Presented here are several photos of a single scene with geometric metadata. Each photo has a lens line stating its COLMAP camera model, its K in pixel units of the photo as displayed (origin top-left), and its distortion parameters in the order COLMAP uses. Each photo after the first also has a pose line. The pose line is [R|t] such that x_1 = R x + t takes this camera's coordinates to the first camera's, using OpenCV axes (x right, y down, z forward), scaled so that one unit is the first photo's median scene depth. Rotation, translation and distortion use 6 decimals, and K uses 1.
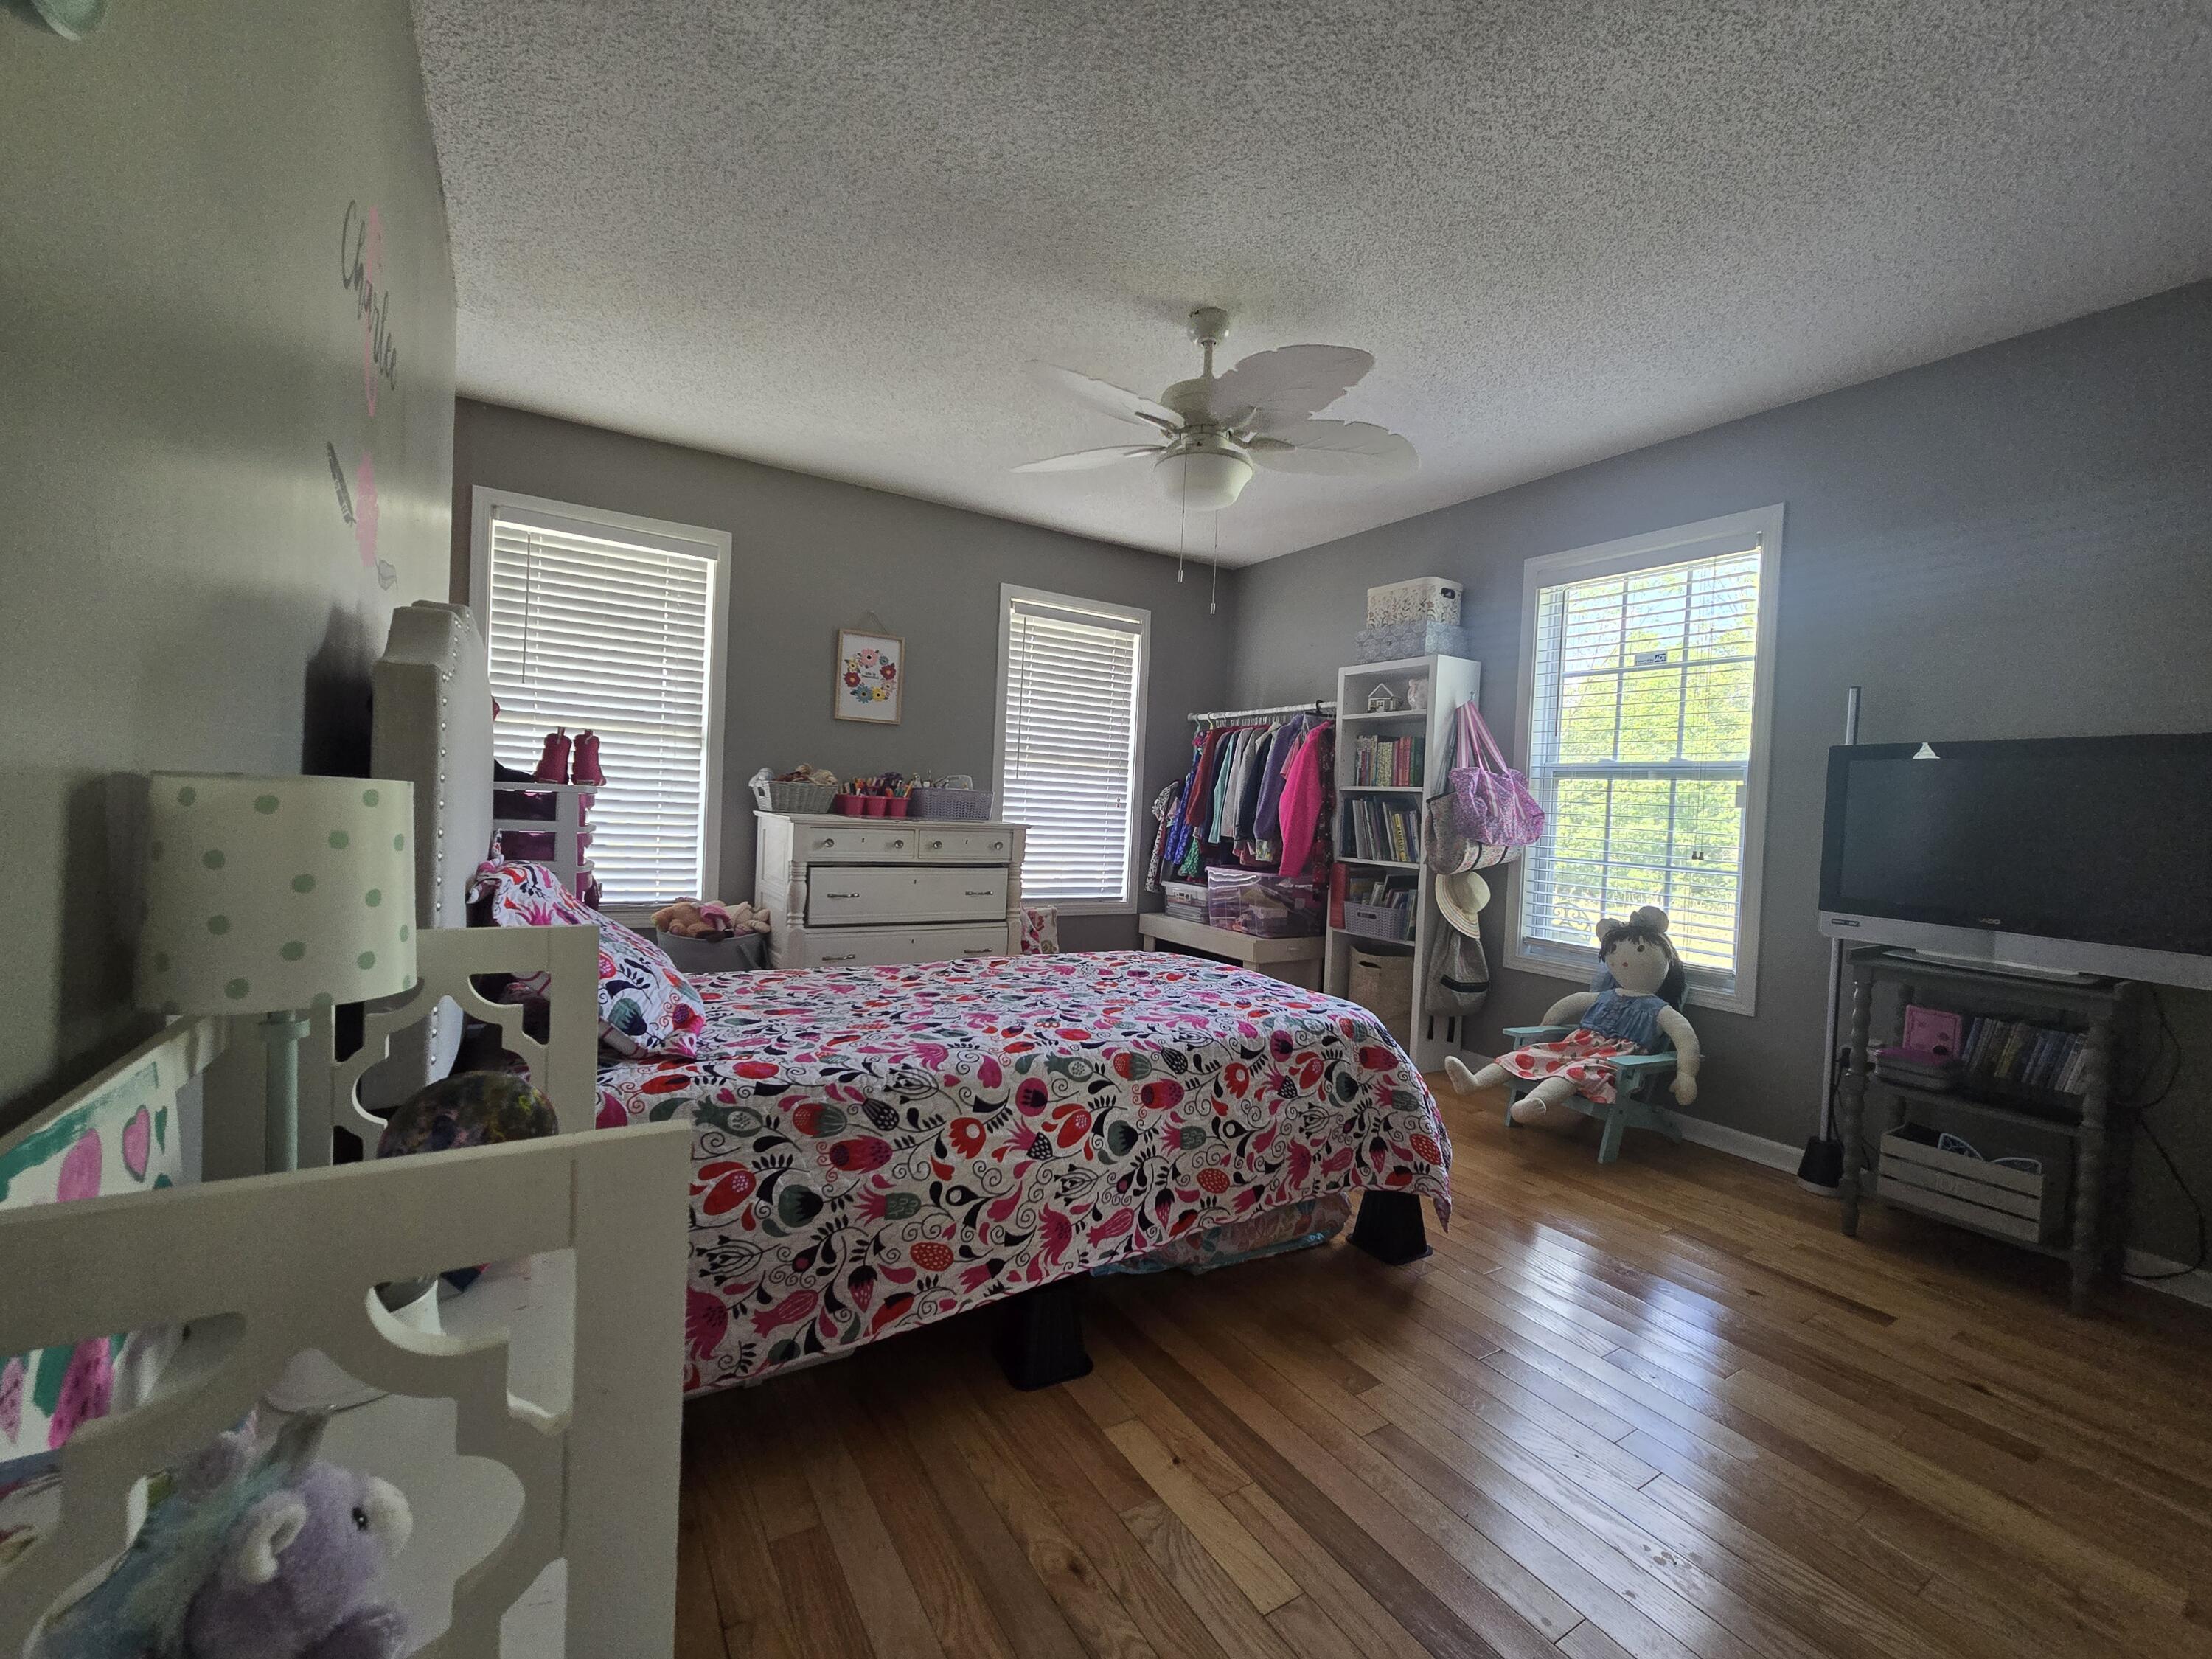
lens RADIAL K [[906.9, 0, 1104.4], [0, 906.9, 825.2], [0, 0, 1]] dist [-0.000068, 0.001818]
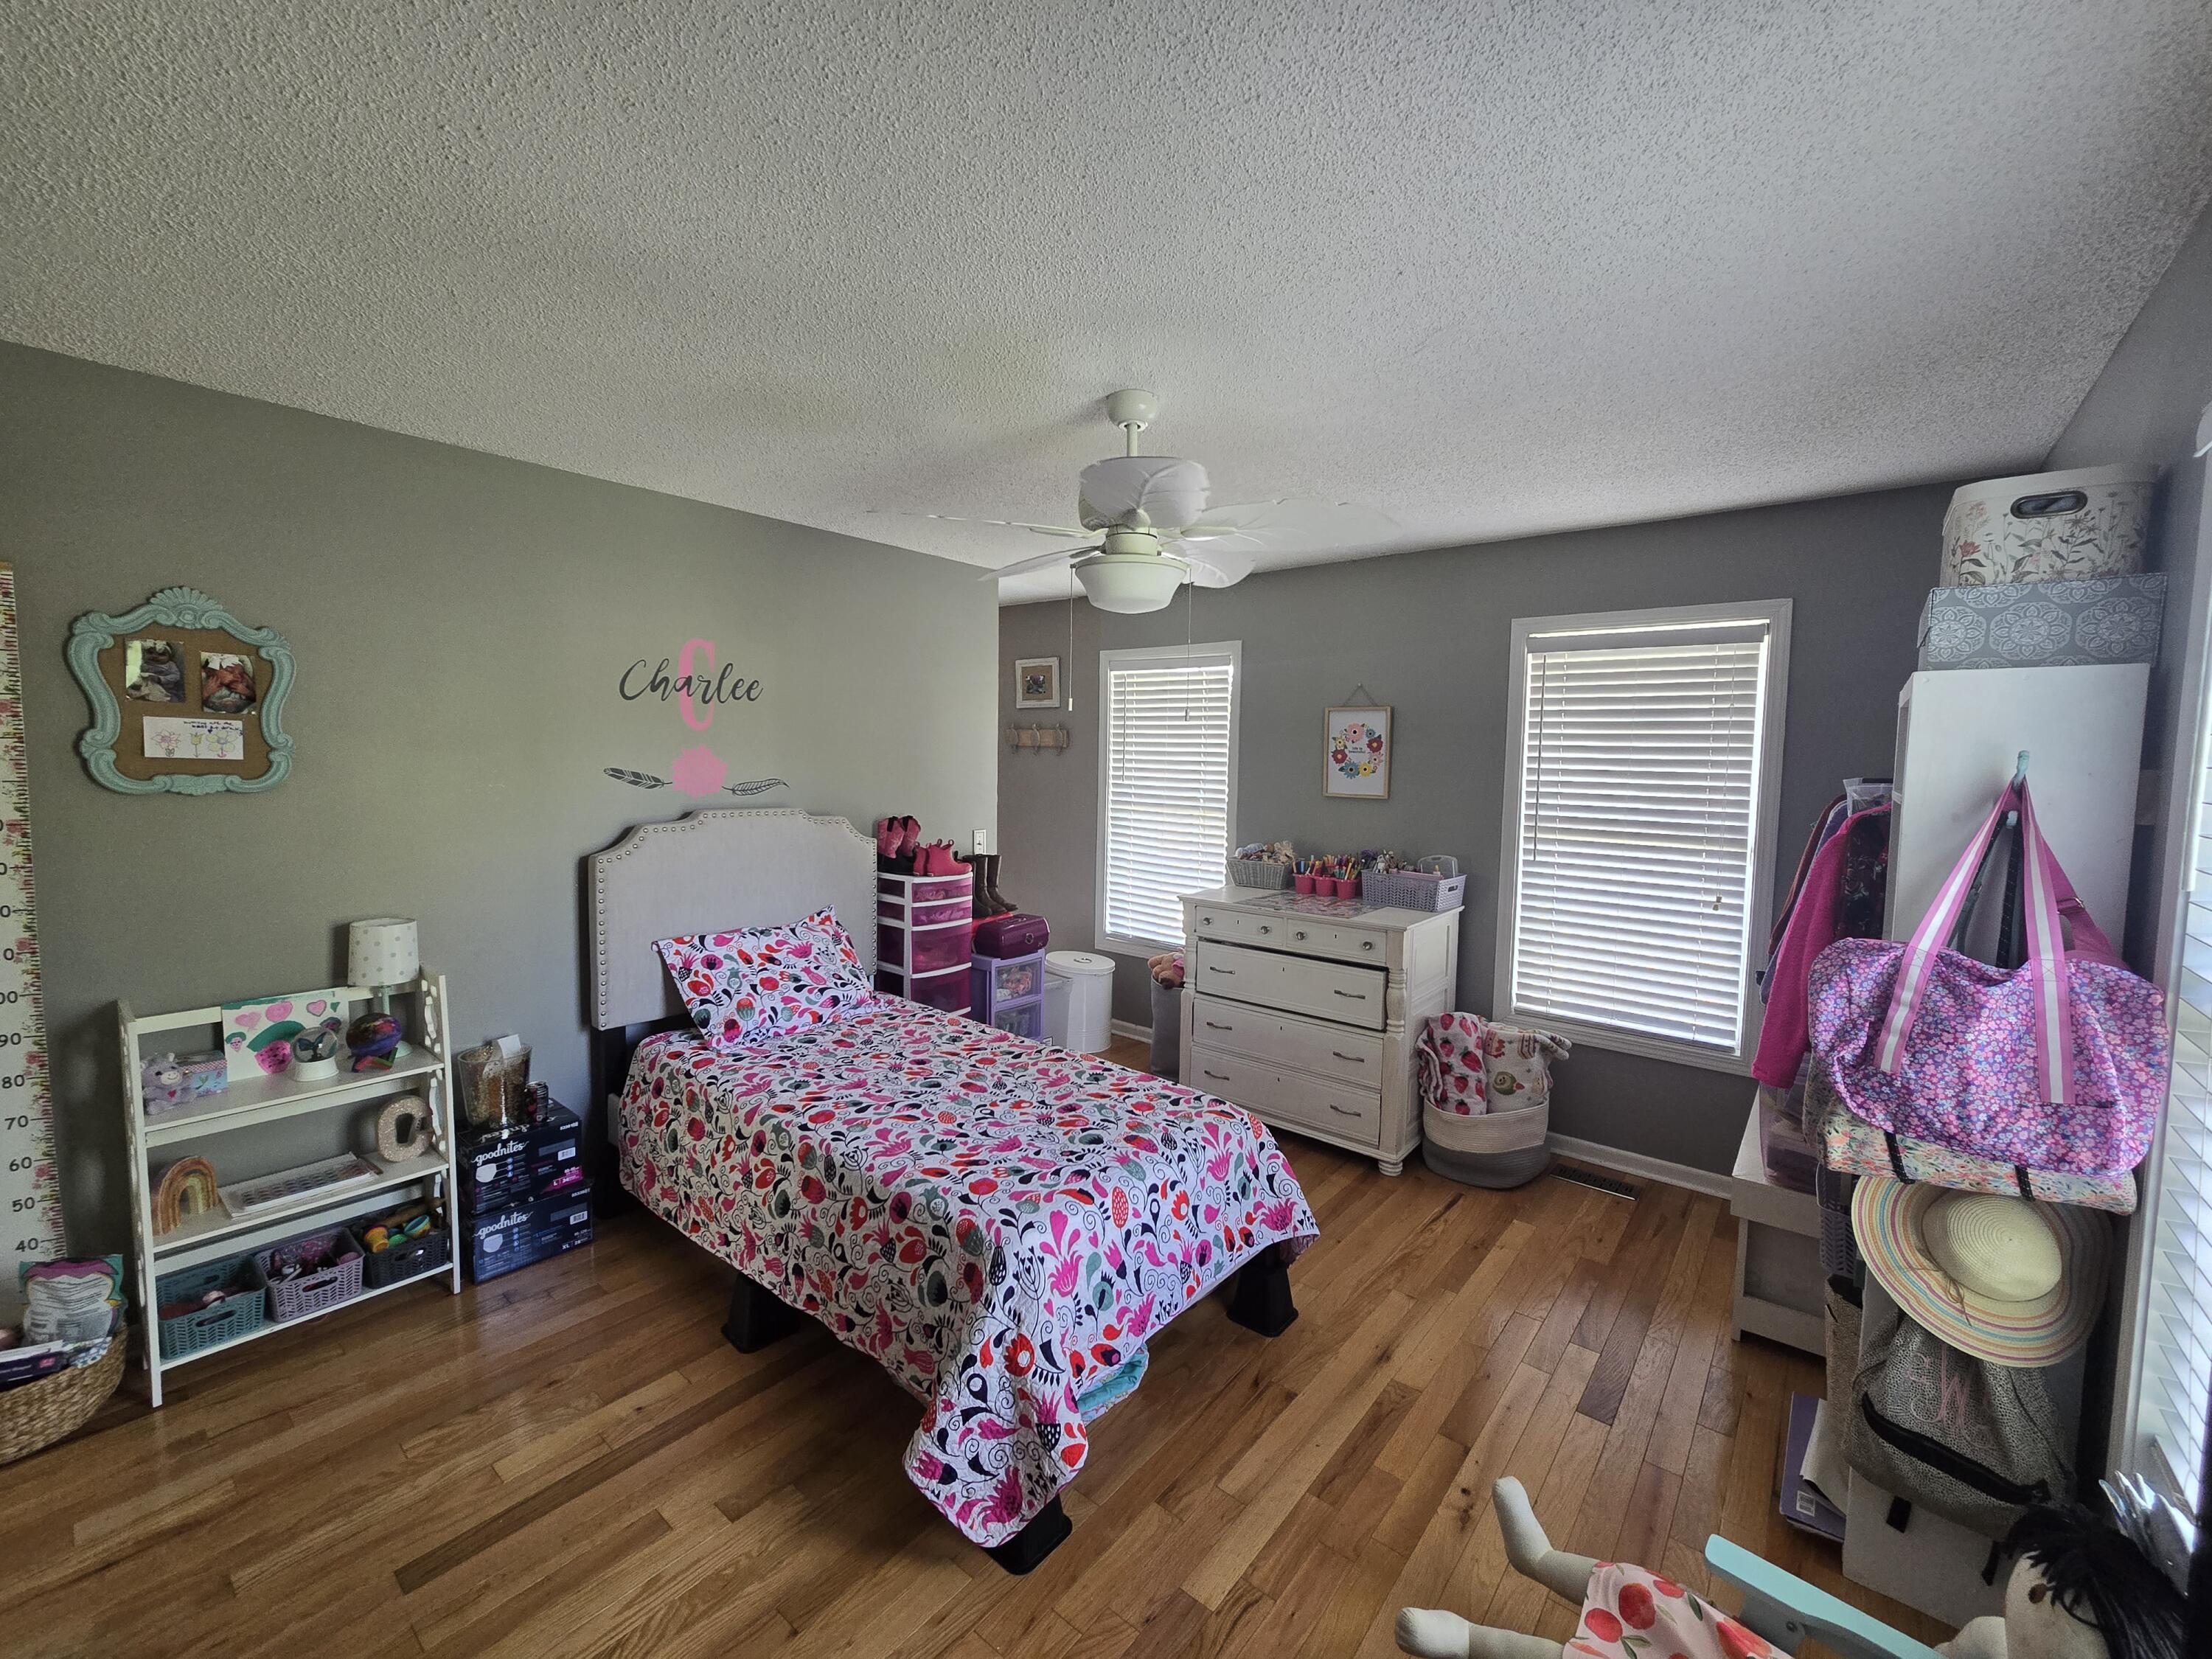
lens RADIAL K [[906.9, 0, 1106.7], [0, 906.9, 827.7], [0, 0, 1]] dist [-0.000068, 0.001818]
pose [[0.321816, 0.035776, -0.946126, 1.164145], [-0.027198, 0.999223, 0.028533, -0.203993], [0.946411, 0.016551, 0.322539, 0.859744]]
